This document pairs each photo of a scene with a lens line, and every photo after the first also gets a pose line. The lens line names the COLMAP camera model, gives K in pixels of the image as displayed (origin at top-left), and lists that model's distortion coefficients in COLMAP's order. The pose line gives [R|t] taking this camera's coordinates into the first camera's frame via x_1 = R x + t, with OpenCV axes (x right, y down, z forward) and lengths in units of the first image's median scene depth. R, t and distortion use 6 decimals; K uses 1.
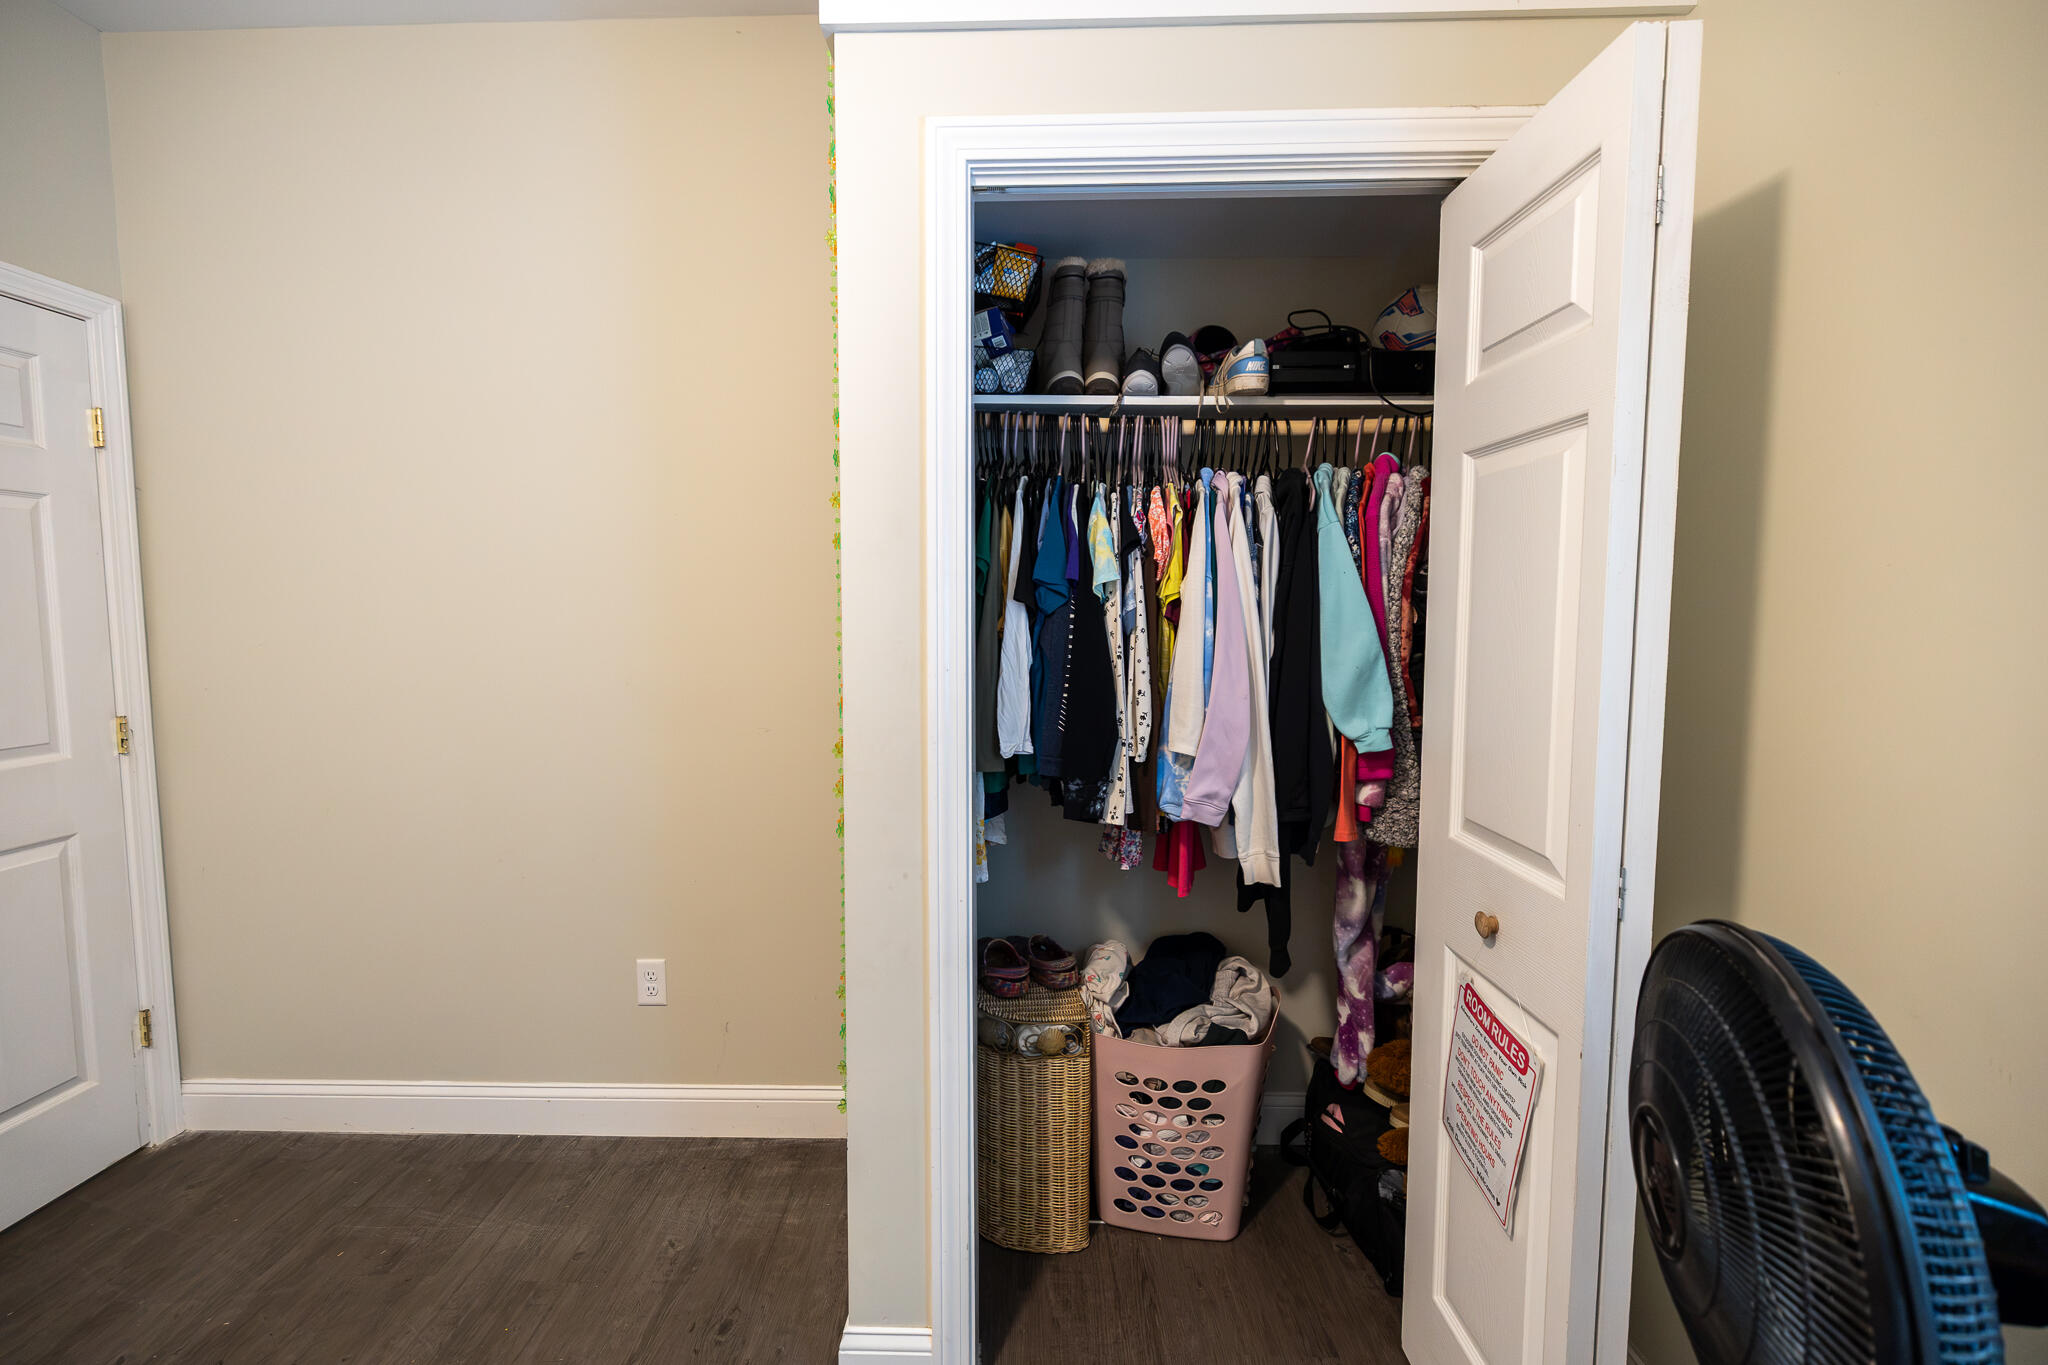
lens RADIAL K [[892.2, 0, 1015.4], [0, 892.2, 679.9], [0, 0, 1]] dist [0.001966, 0.000660]
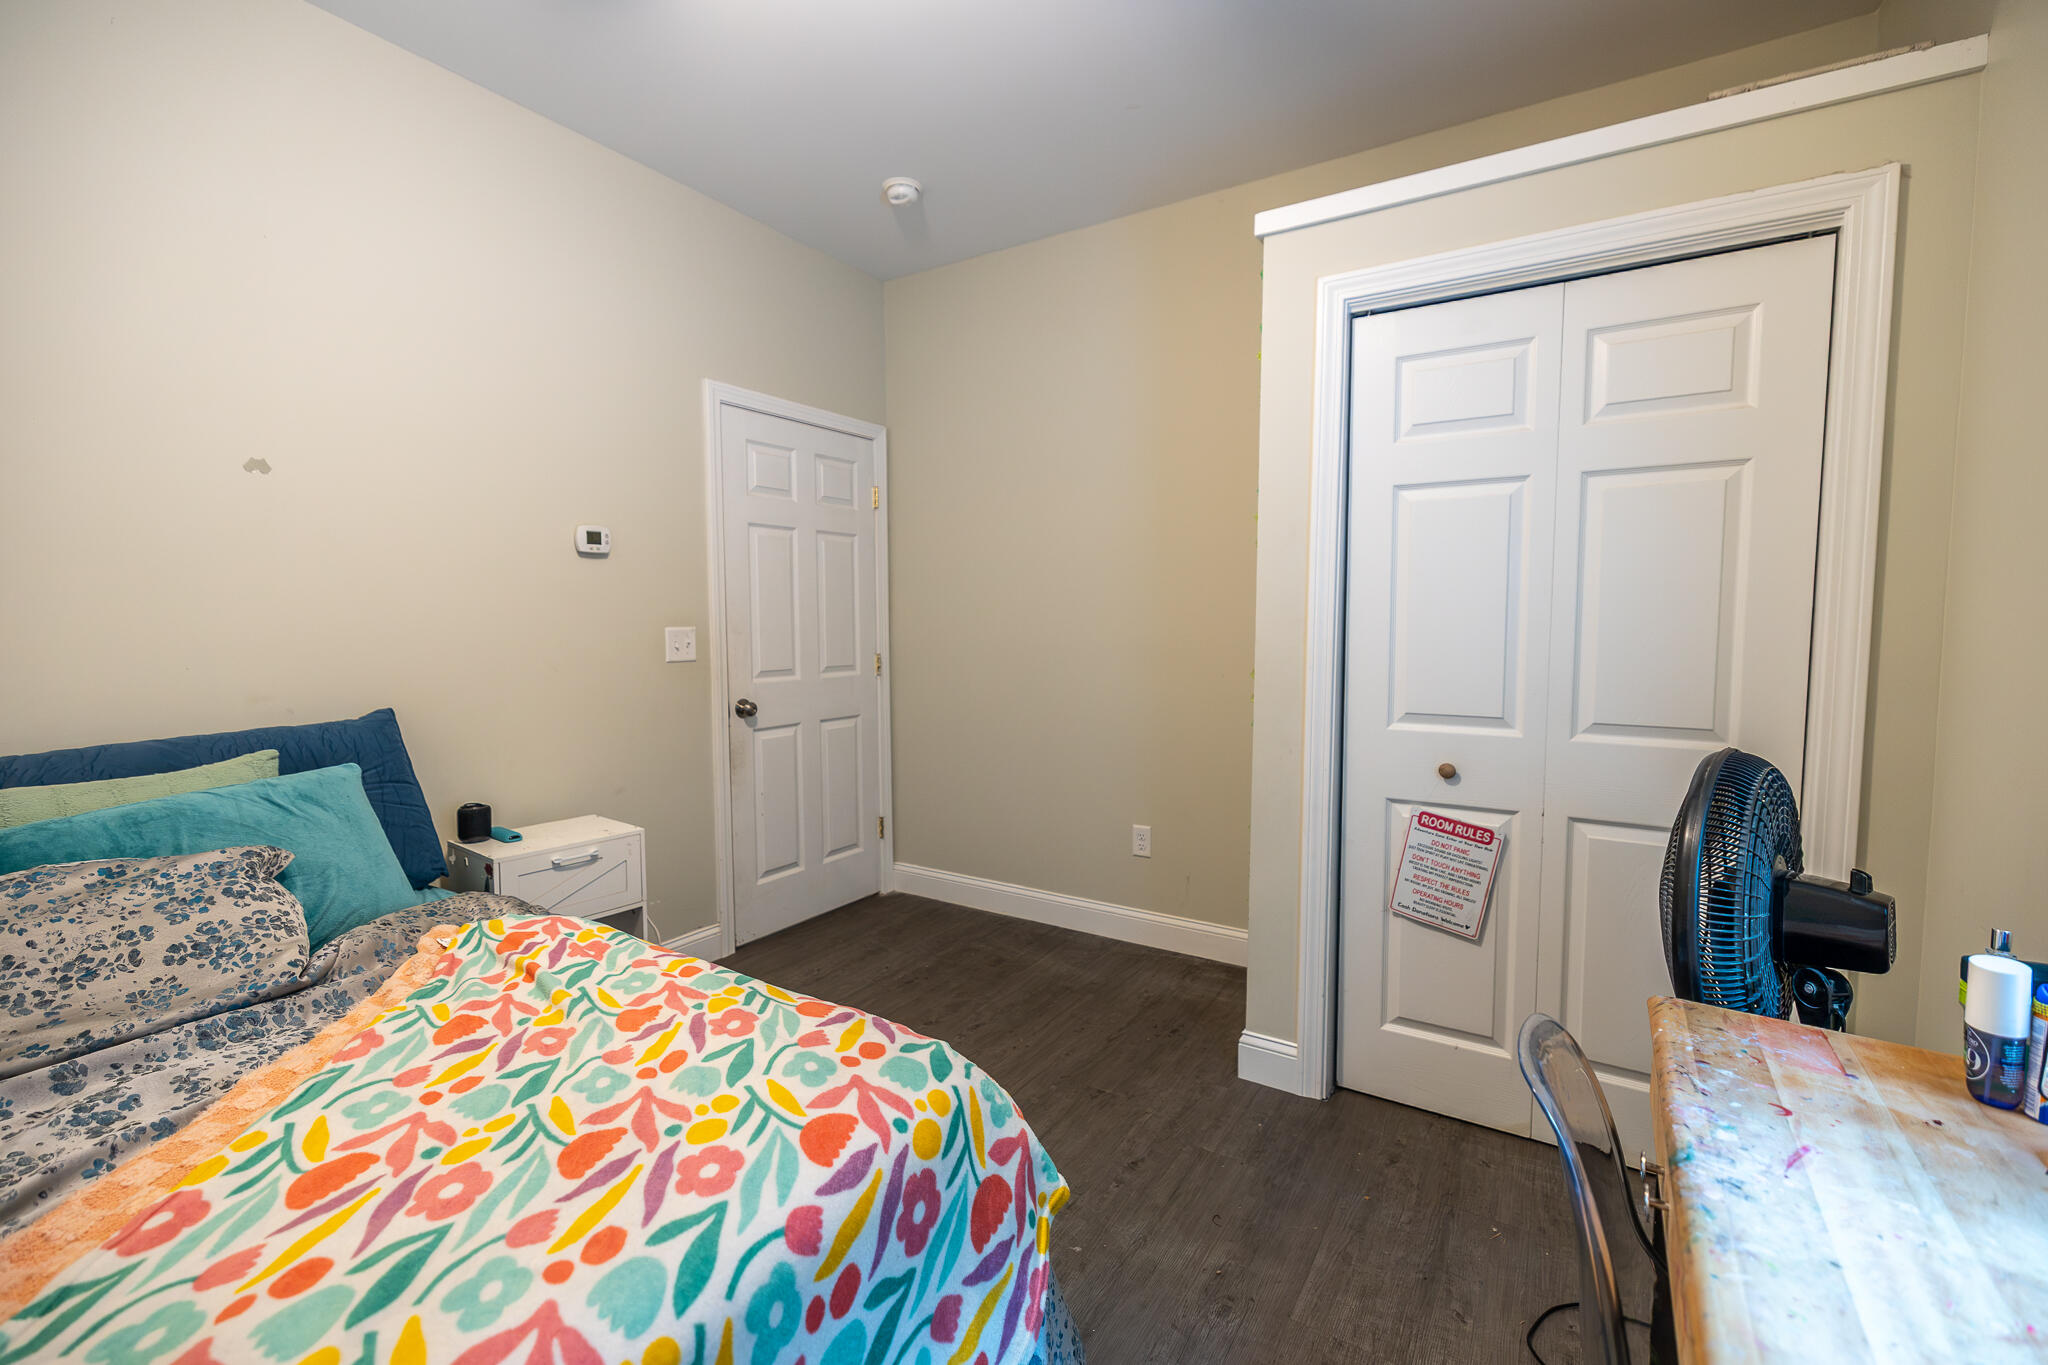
lens RADIAL K [[900.6, 0, 1000.1], [0, 900.6, 677.0], [0, 0, 1]] dist [0.000230, 0.000120]
pose [[0.844836, 0.034982, -0.533880, 0.194784], [-0.036026, 0.999315, 0.008469, 0.062237], [0.533811, 0.012079, 0.845518, -0.420292]]
